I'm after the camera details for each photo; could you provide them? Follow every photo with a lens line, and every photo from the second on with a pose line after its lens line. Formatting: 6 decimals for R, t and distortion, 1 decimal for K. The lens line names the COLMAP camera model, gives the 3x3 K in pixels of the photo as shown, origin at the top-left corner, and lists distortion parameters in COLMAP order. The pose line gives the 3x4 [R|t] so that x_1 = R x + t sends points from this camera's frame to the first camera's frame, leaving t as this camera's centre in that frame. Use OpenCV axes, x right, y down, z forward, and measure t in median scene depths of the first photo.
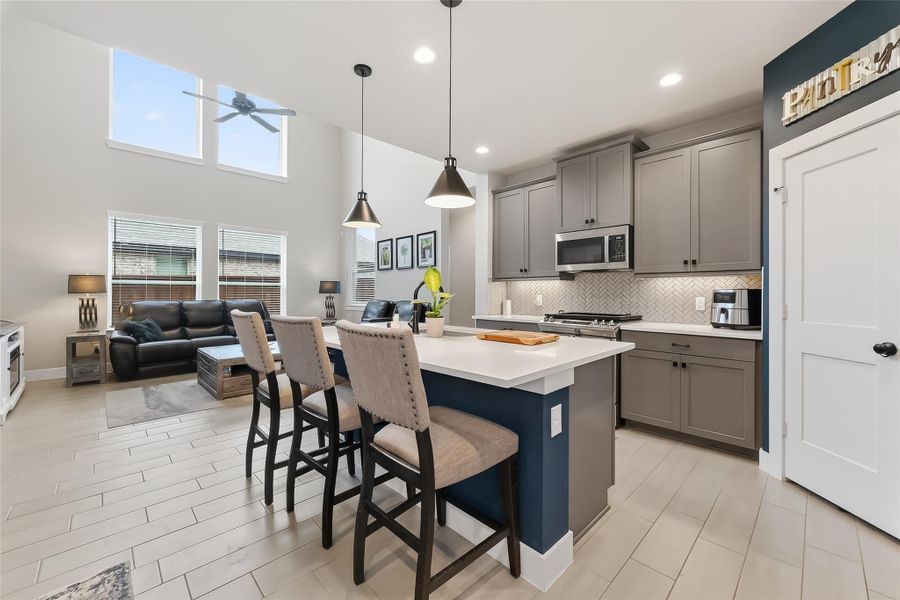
lens RADIAL K [[358.3, 0, 460.6], [0, 358.3, 296.2], [0, 0, 1]] dist [0.000991, 0.000089]
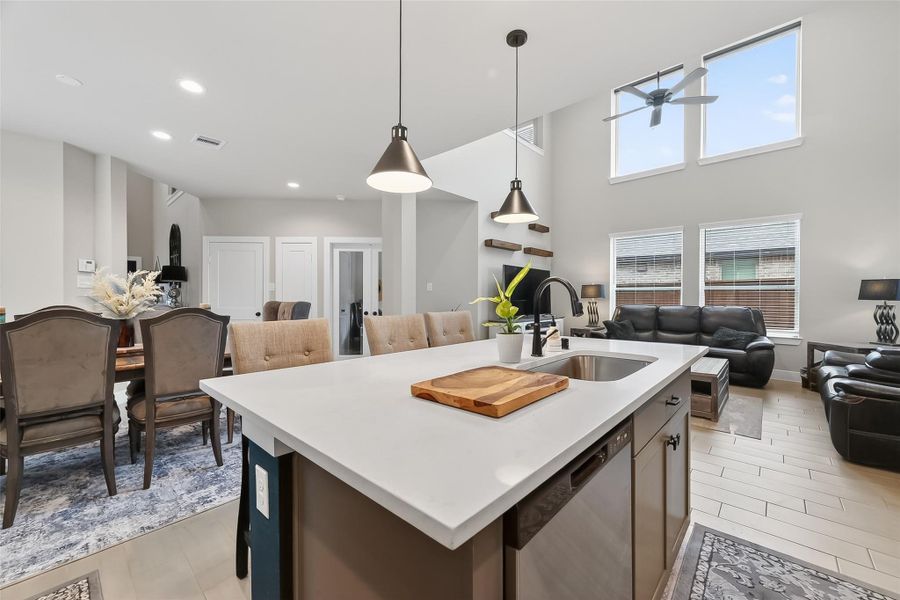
lens RADIAL K [[358.3, 0, 460.6], [0, 358.3, 296.2], [0, 0, 1]] dist [0.000991, 0.000089]
pose [[0.059201, 0.000376, -0.998246, 0.224176], [-0.012125, 0.999926, -0.000343, -0.007514], [0.998172, 0.012124, 0.059202, 0.335527]]
